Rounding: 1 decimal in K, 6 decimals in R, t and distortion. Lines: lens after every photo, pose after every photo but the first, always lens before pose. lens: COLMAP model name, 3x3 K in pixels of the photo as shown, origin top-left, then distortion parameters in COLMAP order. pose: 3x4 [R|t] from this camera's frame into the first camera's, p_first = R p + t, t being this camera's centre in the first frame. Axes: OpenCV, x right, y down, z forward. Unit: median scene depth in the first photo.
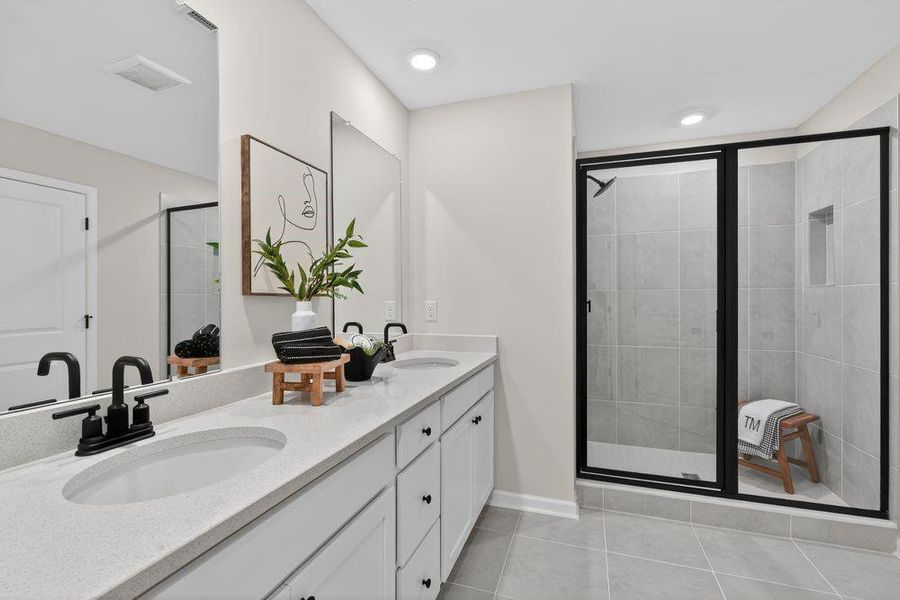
lens RADIAL K [[401.4, 0, 446.3], [0, 401.4, 298.6], [0, 0, 1]] dist [-0.010827, -0.000083]
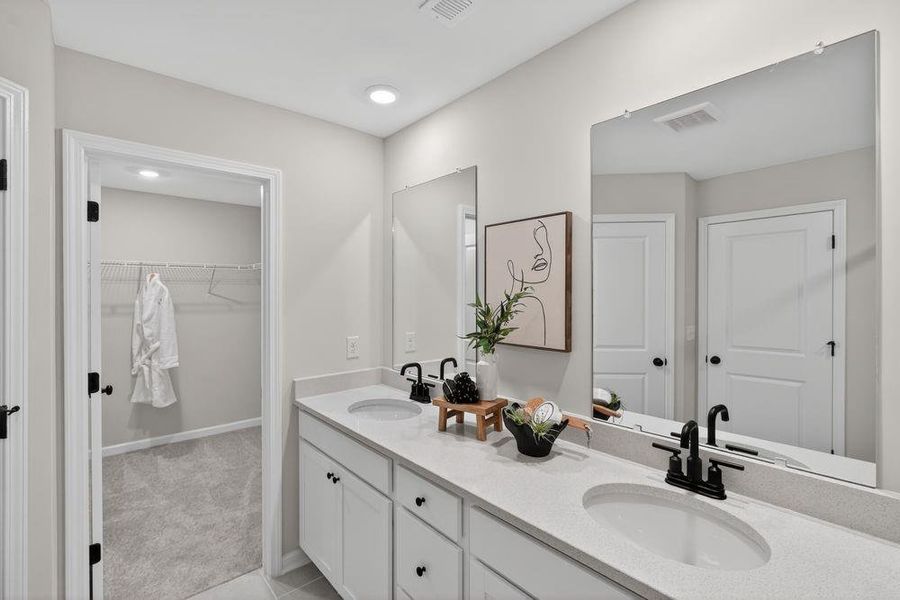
lens RADIAL K [[401.4, 0, 446.5], [0, 401.4, 296.2], [0, 0, 1]] dist [-0.010827, -0.000083]
pose [[-0.499549, 0.011178, -0.866214, 0.623479], [0.008516, 0.999932, 0.007992, -0.145081], [0.866244, -0.003384, -0.499610, 1.266093]]
